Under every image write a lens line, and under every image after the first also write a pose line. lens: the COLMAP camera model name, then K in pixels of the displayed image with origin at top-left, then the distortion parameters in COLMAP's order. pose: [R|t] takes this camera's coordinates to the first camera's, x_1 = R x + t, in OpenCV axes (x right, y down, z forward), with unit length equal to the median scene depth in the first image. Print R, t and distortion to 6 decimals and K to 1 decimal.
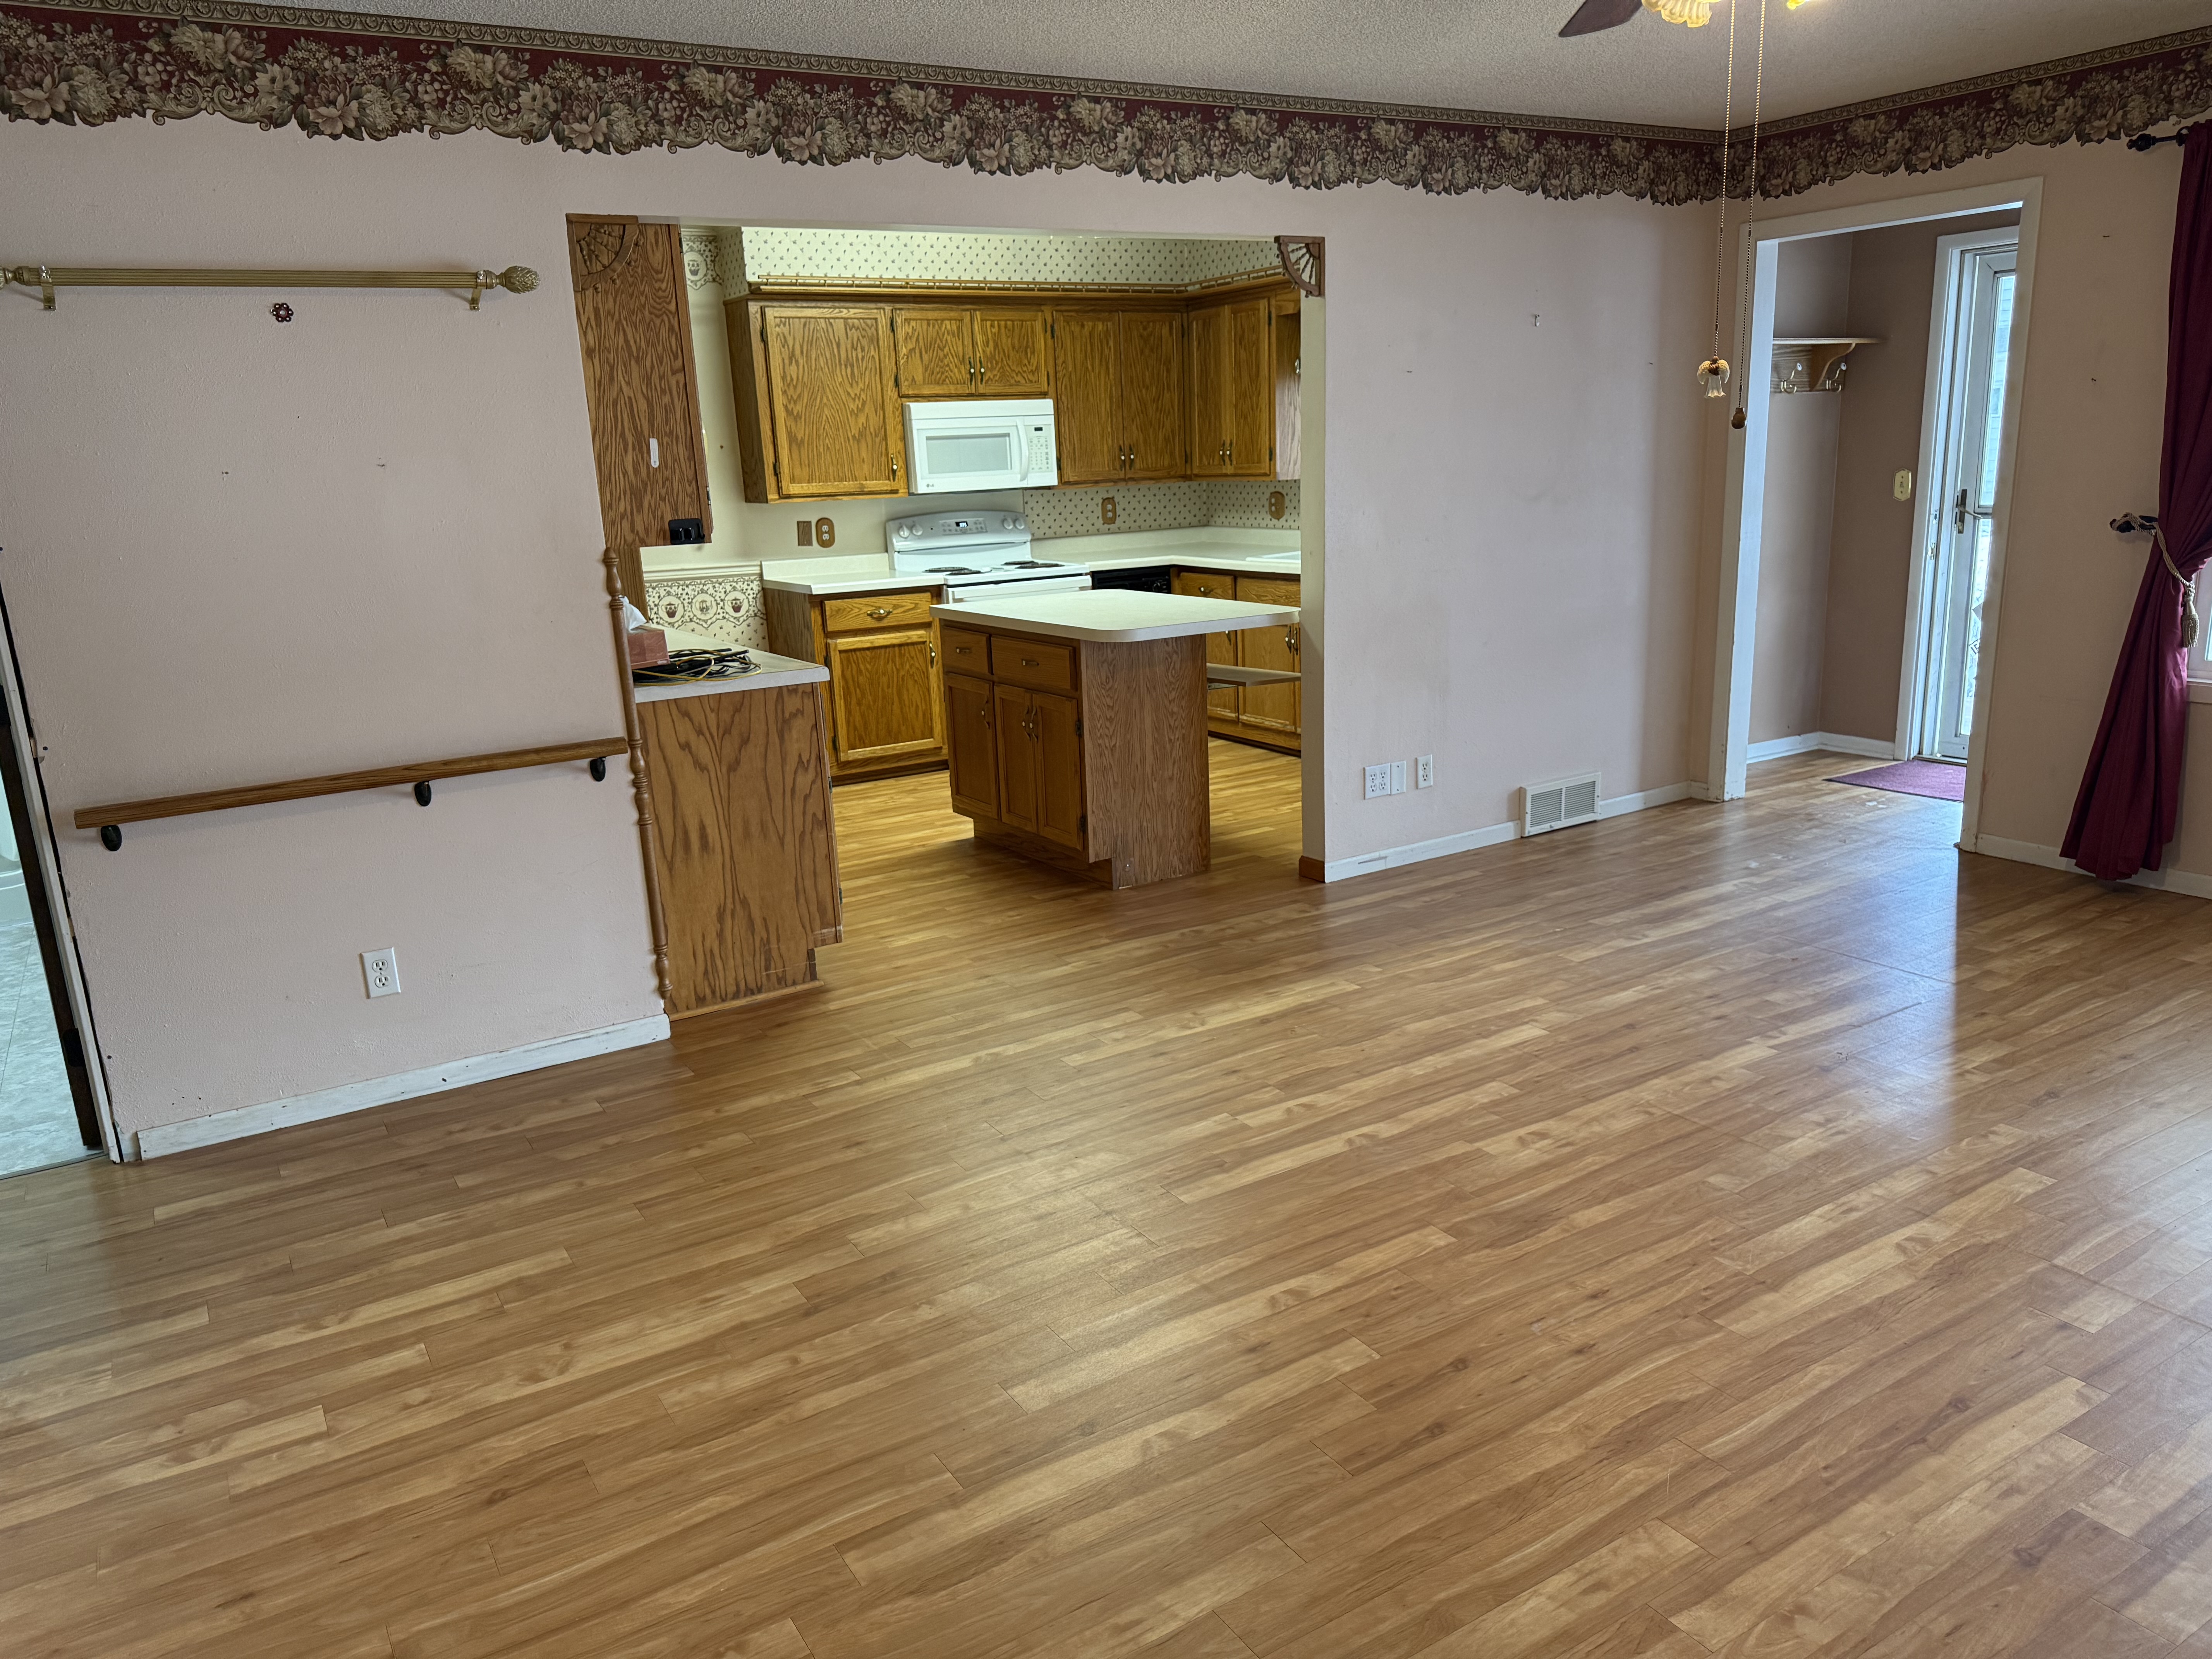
lens RADIAL K [[1556.0, 0, 1108.7], [0, 1556.0, 838.2], [0, 0, 1]] dist [0.074034, -0.090997]
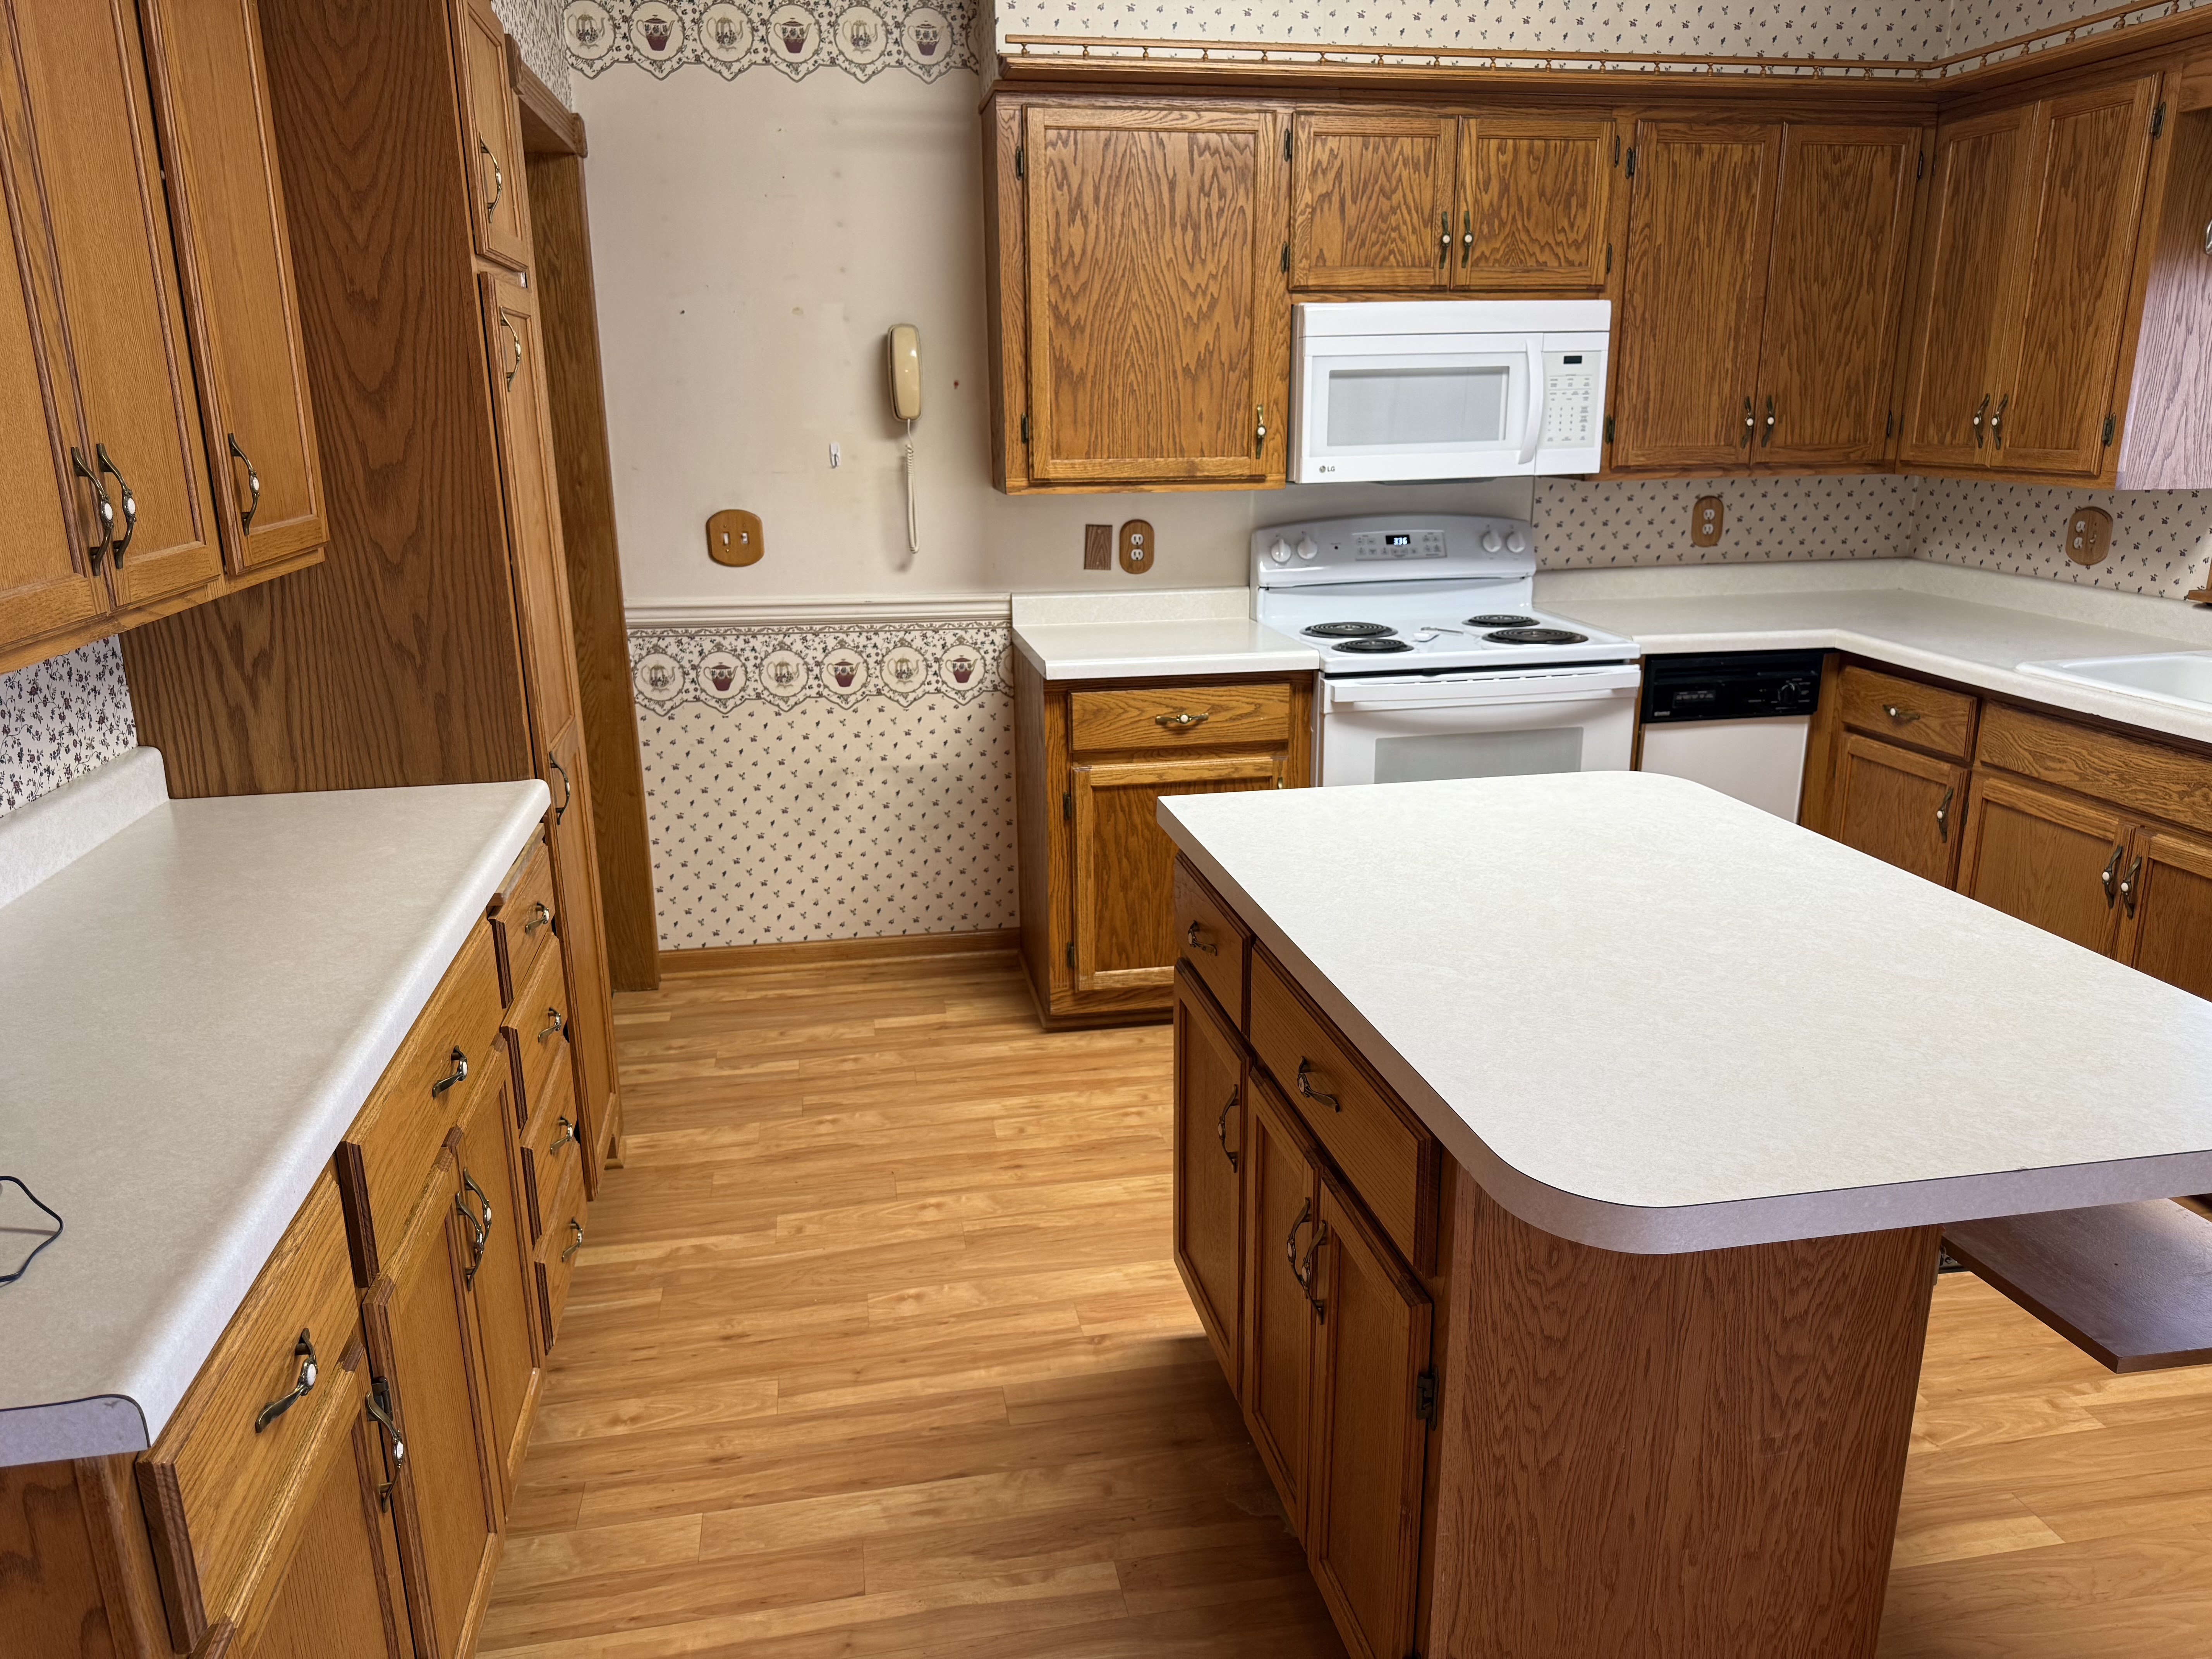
lens RADIAL K [[1556.0, 0, 1107.1], [0, 1556.0, 832.1], [0, 0, 1]] dist [0.074034, -0.090997]
pose [[0.930303, 0.129289, -0.343250, 0.013028], [-0.116377, 0.991507, 0.058047, -0.202555], [0.347840, -0.014054, 0.937449, 0.774613]]
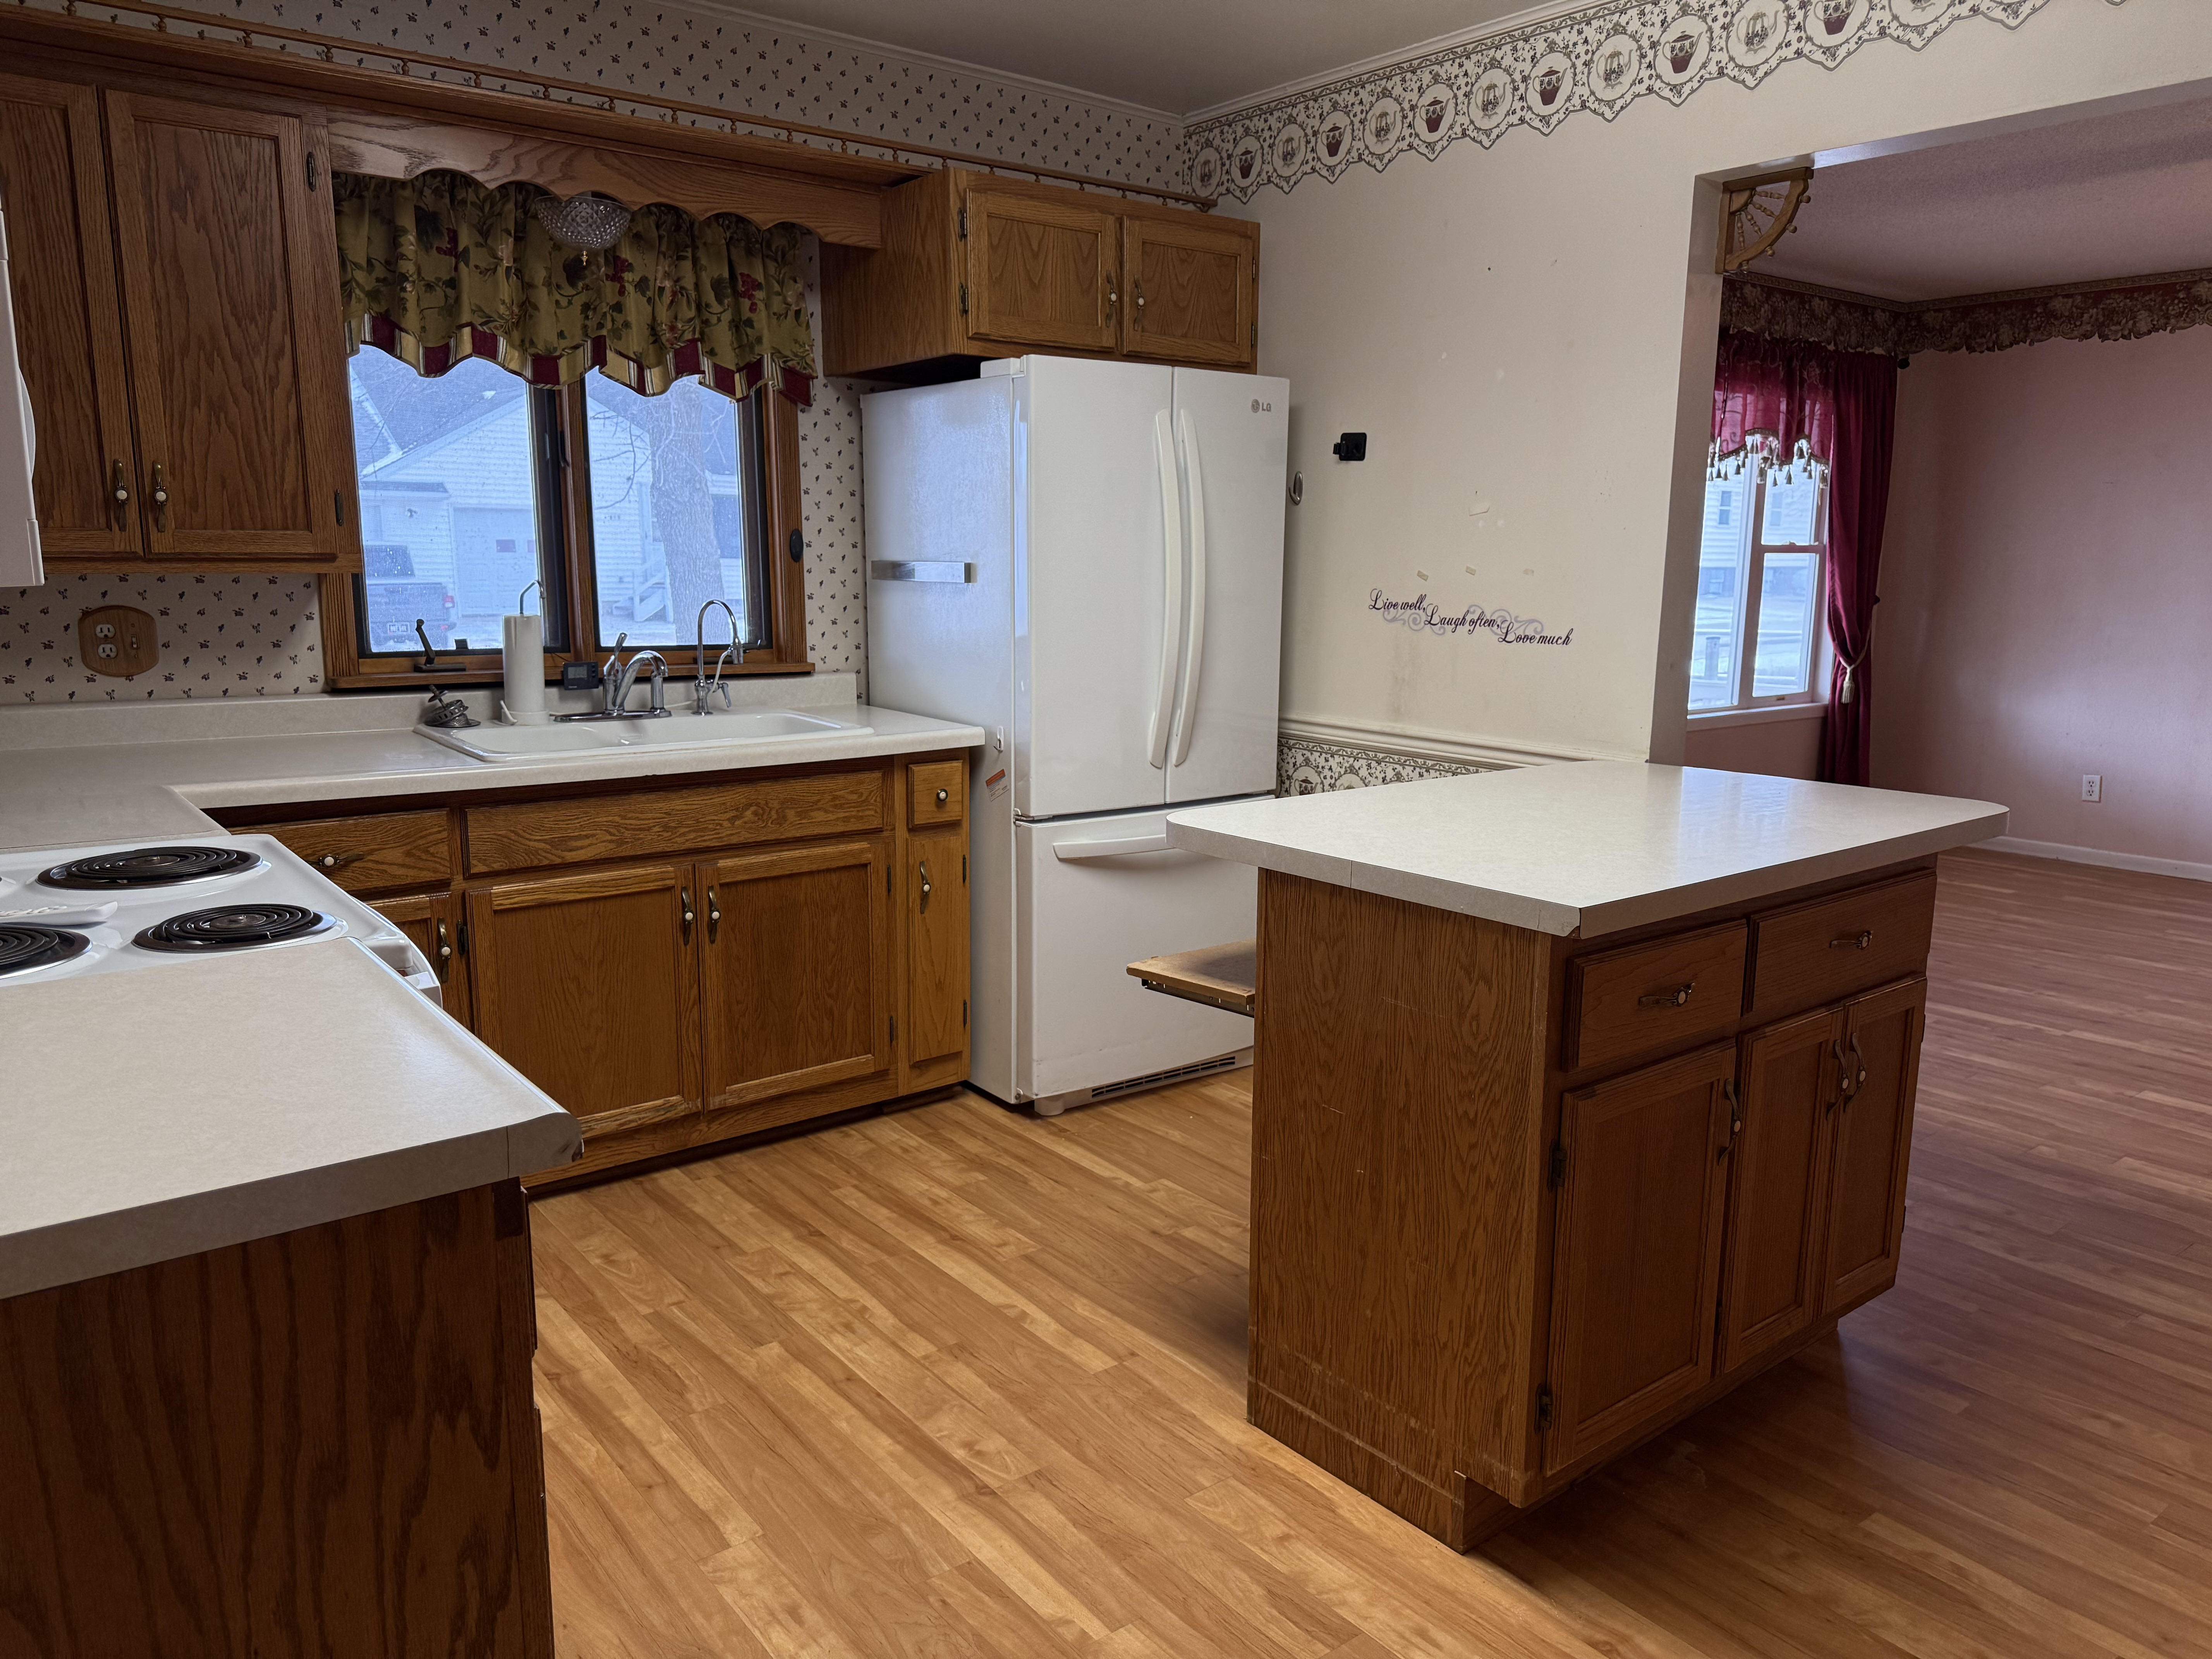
lens RADIAL K [[1556.0, 0, 1108.0], [0, 1556.0, 821.4], [0, 0, 1]] dist [0.074034, -0.090997]
pose [[-0.105349, -0.133865, 0.985384, -0.523370], [0.236004, 0.959223, 0.155542, -0.299188], [-0.966025, 0.248941, -0.069461, 1.386459]]
